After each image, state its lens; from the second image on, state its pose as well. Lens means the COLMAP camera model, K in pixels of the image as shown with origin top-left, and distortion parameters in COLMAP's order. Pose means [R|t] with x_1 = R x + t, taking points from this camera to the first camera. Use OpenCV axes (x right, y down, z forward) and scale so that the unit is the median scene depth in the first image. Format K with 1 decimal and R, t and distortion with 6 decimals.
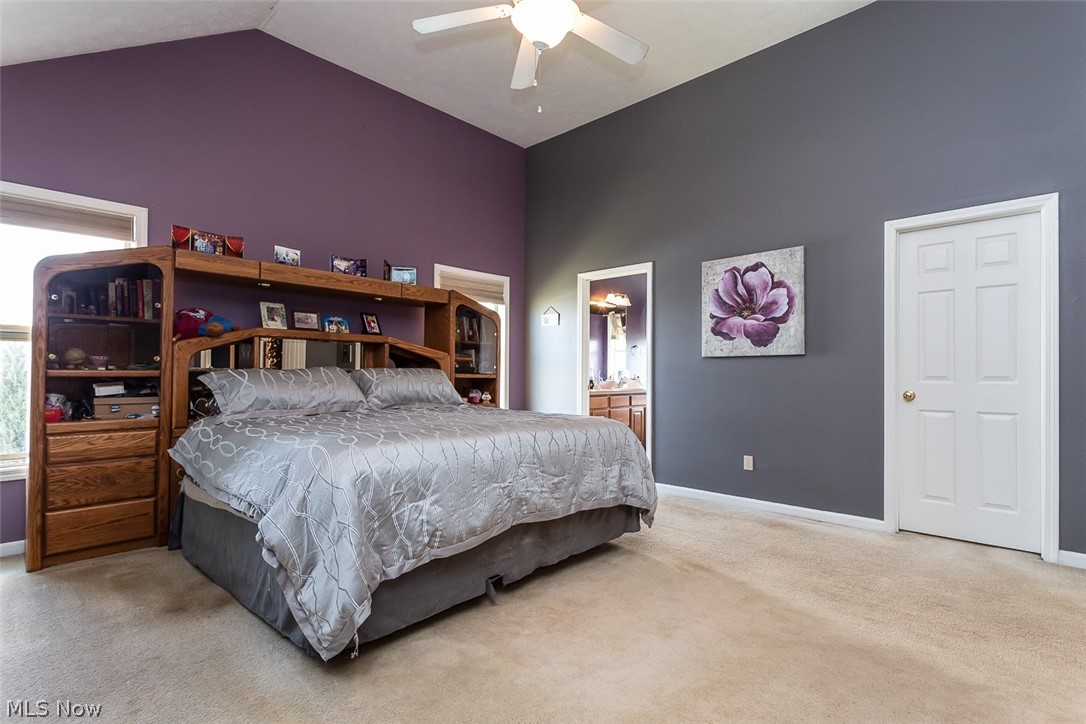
lens RADIAL K [[513.9, 0, 547.8], [0, 513.9, 365.4], [0, 0, 1]] dist [-0.000245, 0.000169]
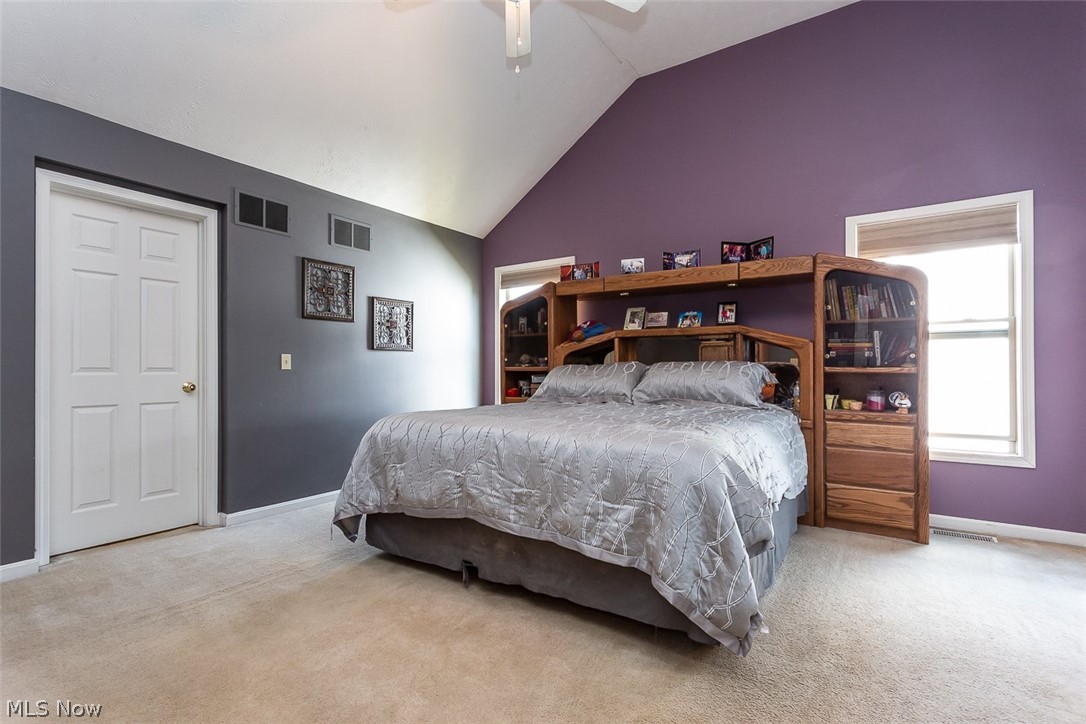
lens RADIAL K [[513.9, 0, 546.9], [0, 513.9, 365.3], [0, 0, 1]] dist [-0.000245, 0.000169]
pose [[0.162944, -0.012853, -0.986552, 0.599434], [0.019687, 0.999758, -0.009773, 0.016919], [0.986439, -0.017830, 0.163158, 0.627428]]
